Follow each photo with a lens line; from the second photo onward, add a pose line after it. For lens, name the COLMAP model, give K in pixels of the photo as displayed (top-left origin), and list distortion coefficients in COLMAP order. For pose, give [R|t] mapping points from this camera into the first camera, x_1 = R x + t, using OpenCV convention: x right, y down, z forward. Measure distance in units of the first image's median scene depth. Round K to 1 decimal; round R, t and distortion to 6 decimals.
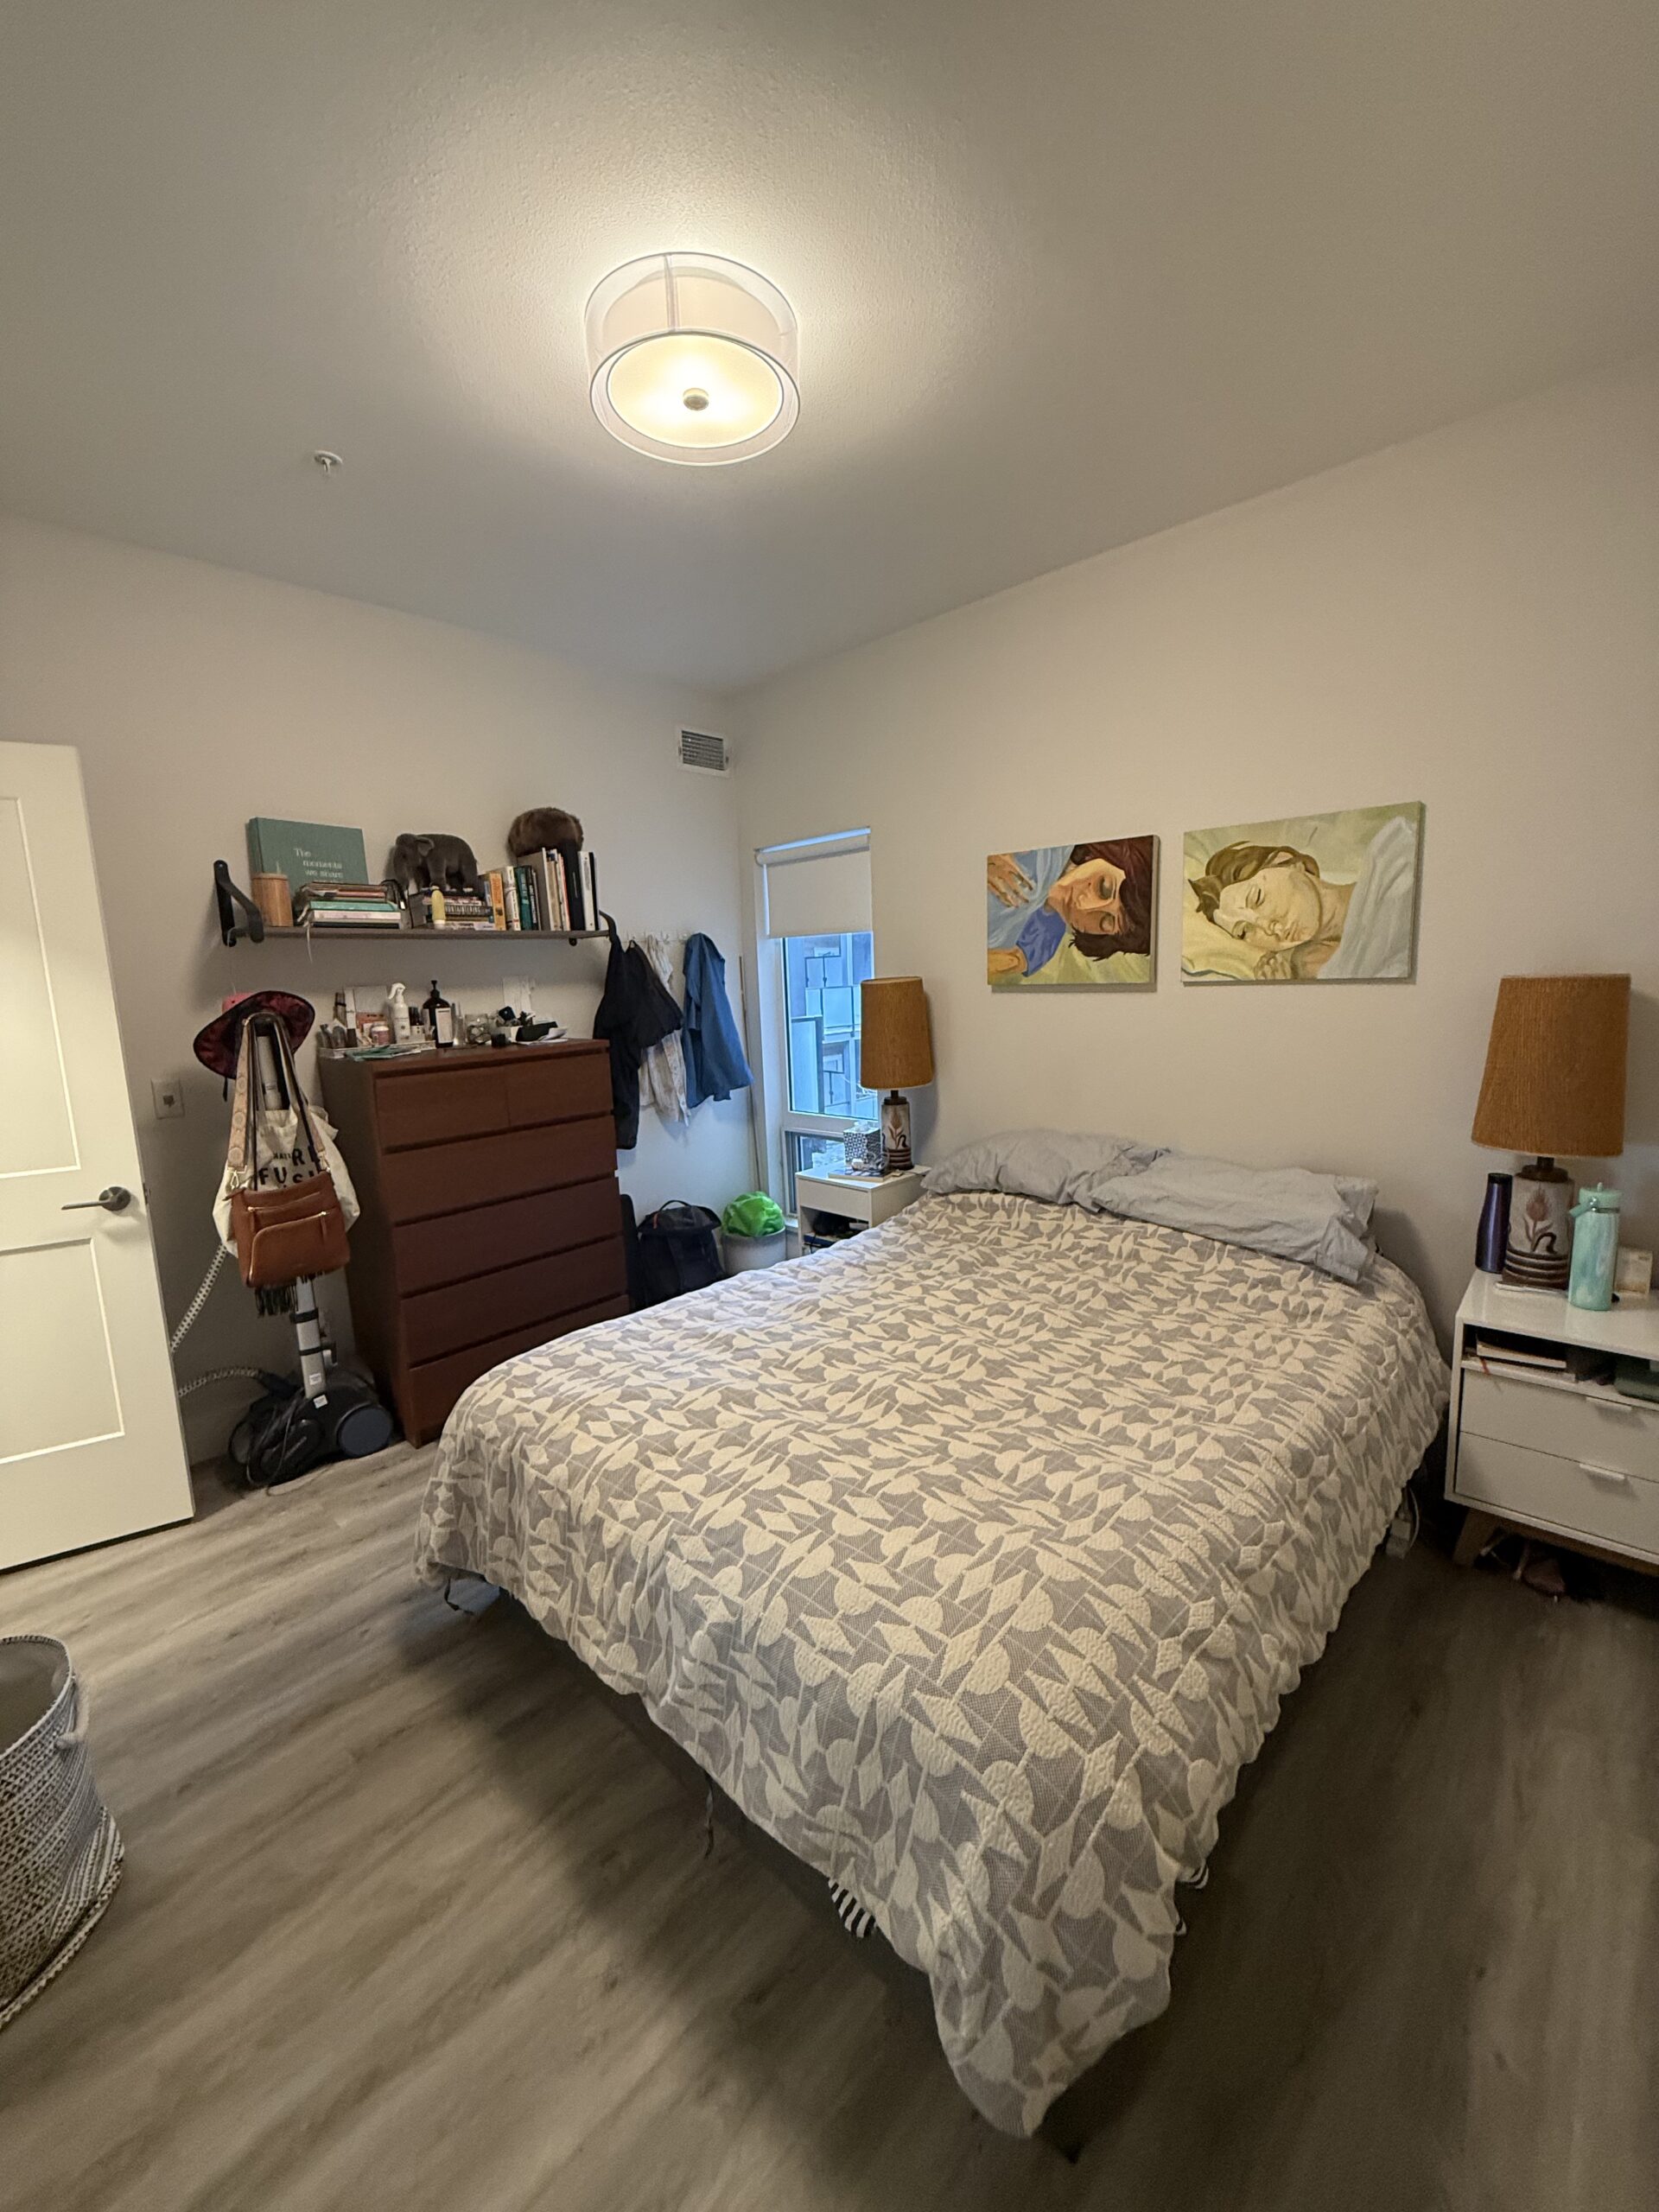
lens RADIAL K [[878.4, 0, 824.6], [0, 878.4, 1103.7], [0, 0, 1]] dist [-0.000300, 0.000365]
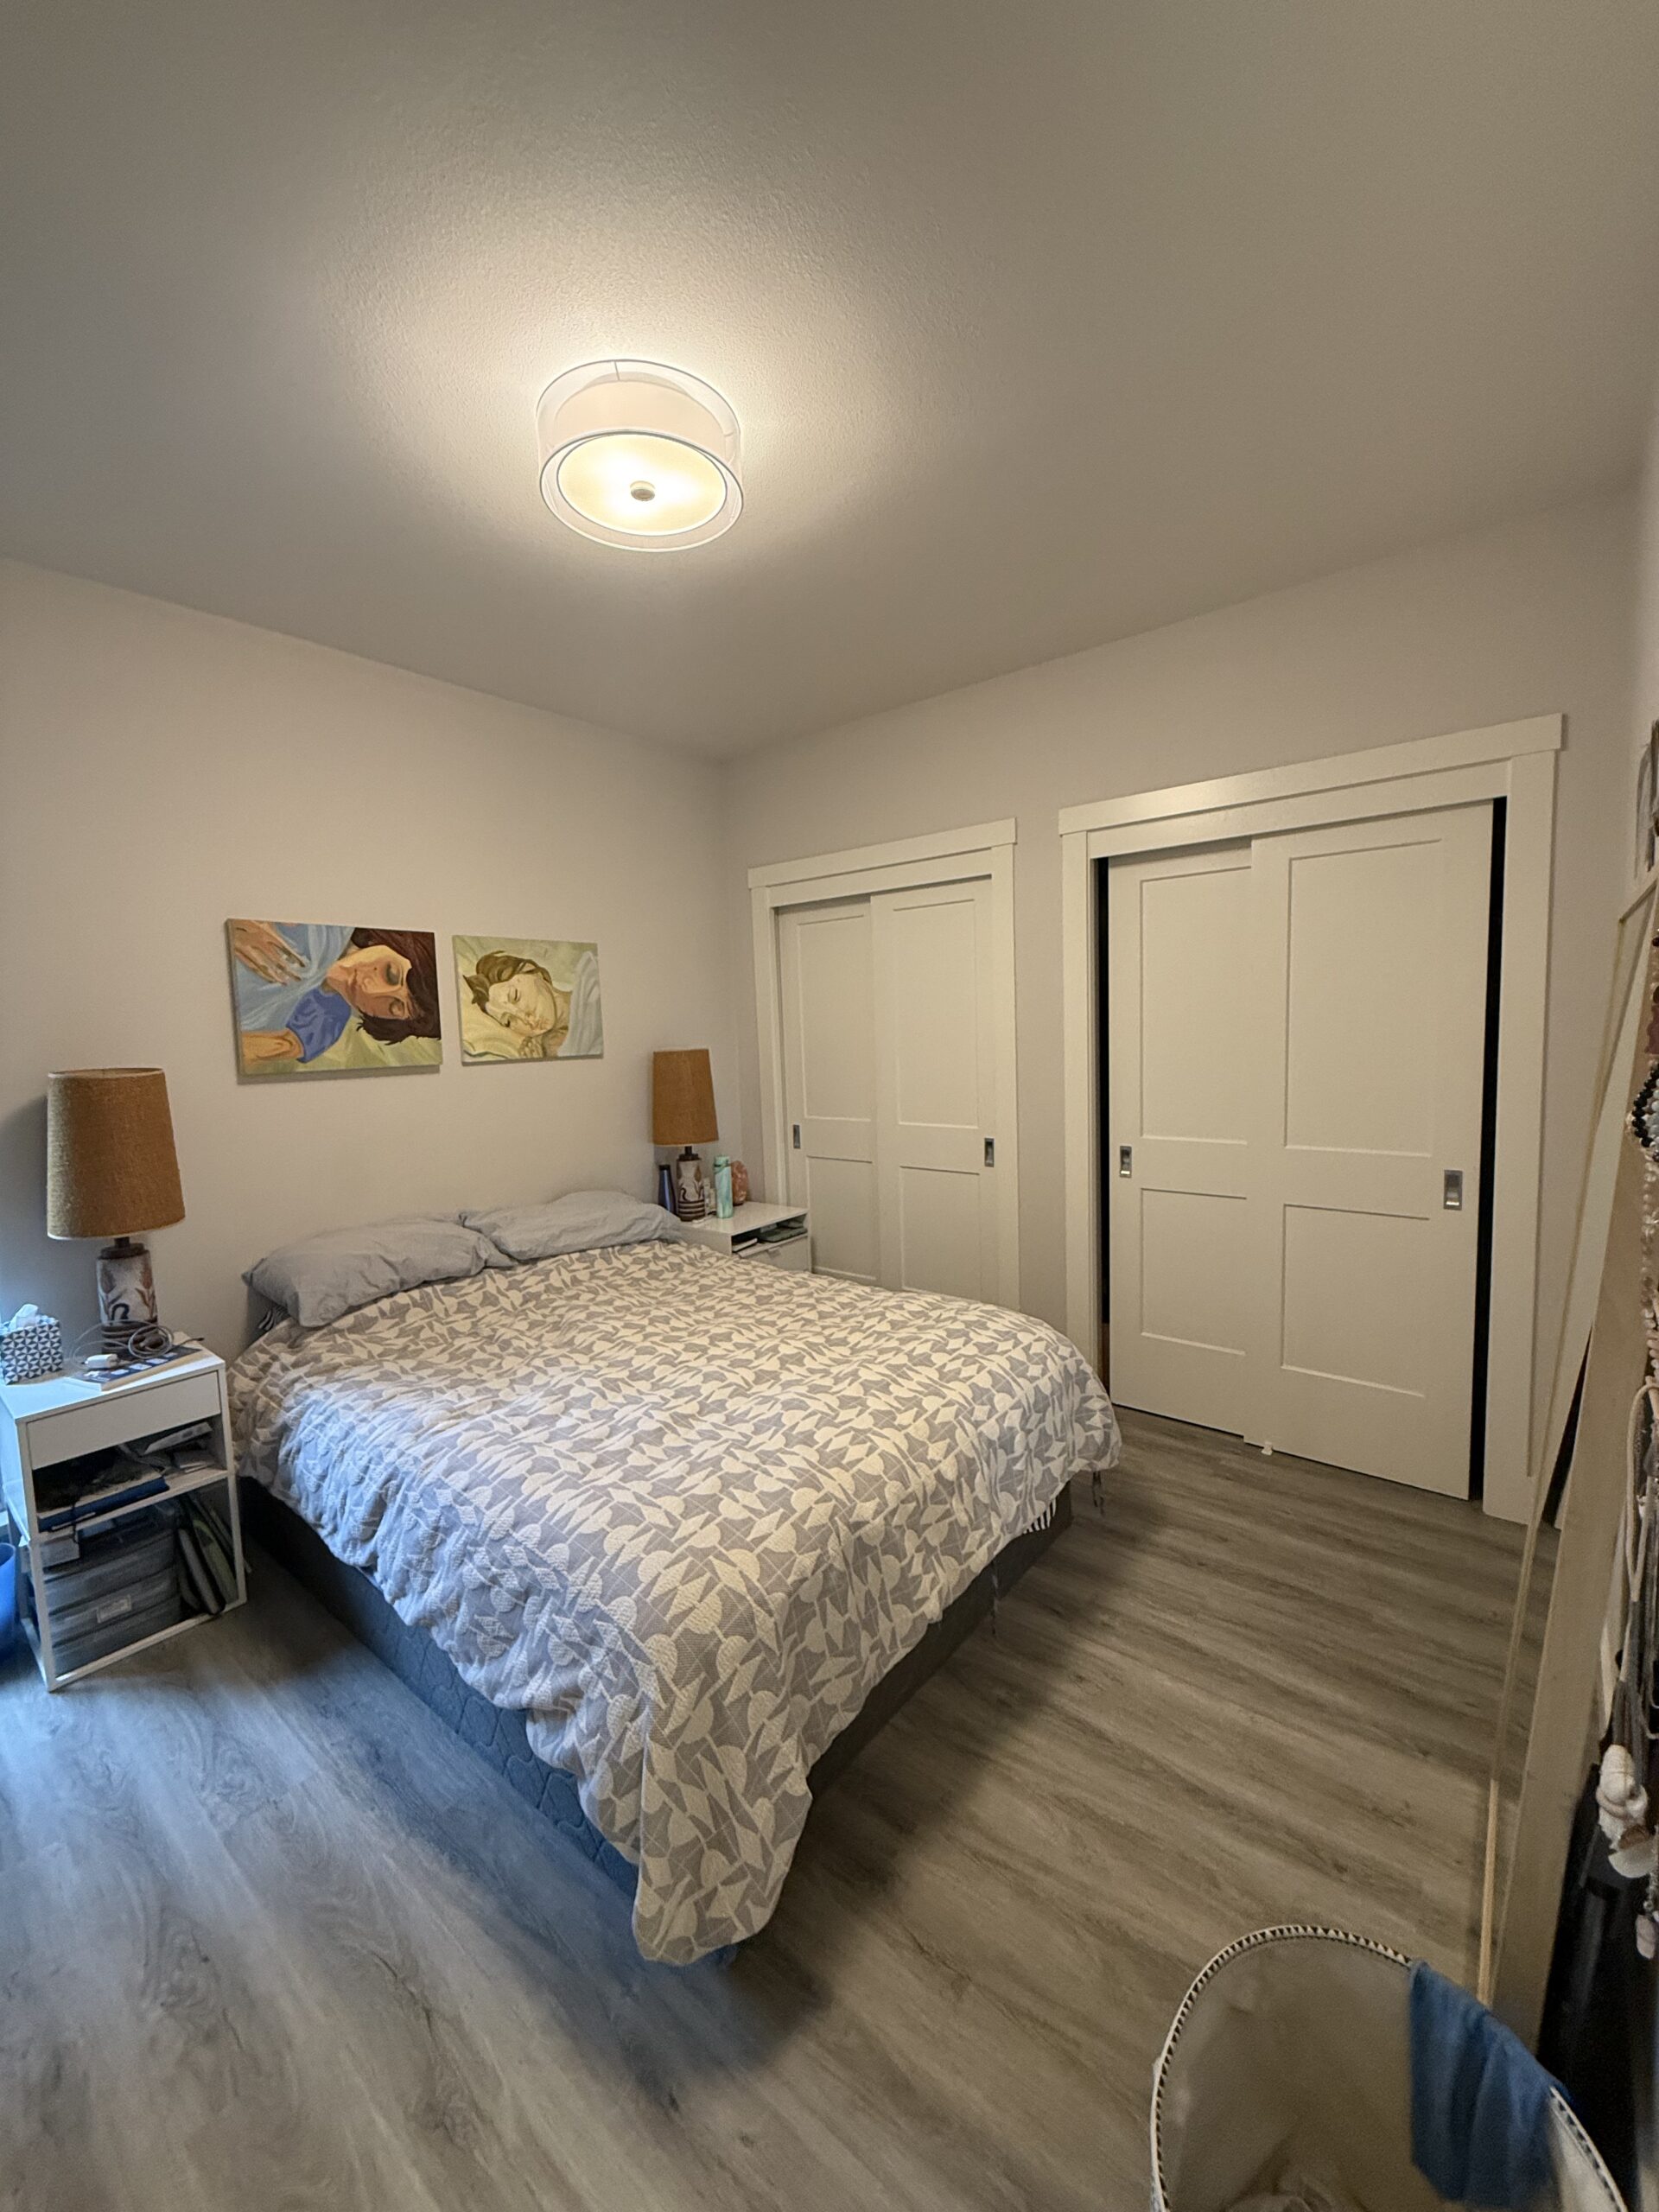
lens RADIAL K [[878.4, 0, 823.8], [0, 878.4, 1104.6], [0, 0, 1]] dist [-0.000300, 0.000365]
pose [[-0.070483, -0.049944, 0.996262, -0.798520], [0.188507, 0.980083, 0.062469, -0.069828], [-0.979539, 0.192205, -0.059665, 0.636550]]
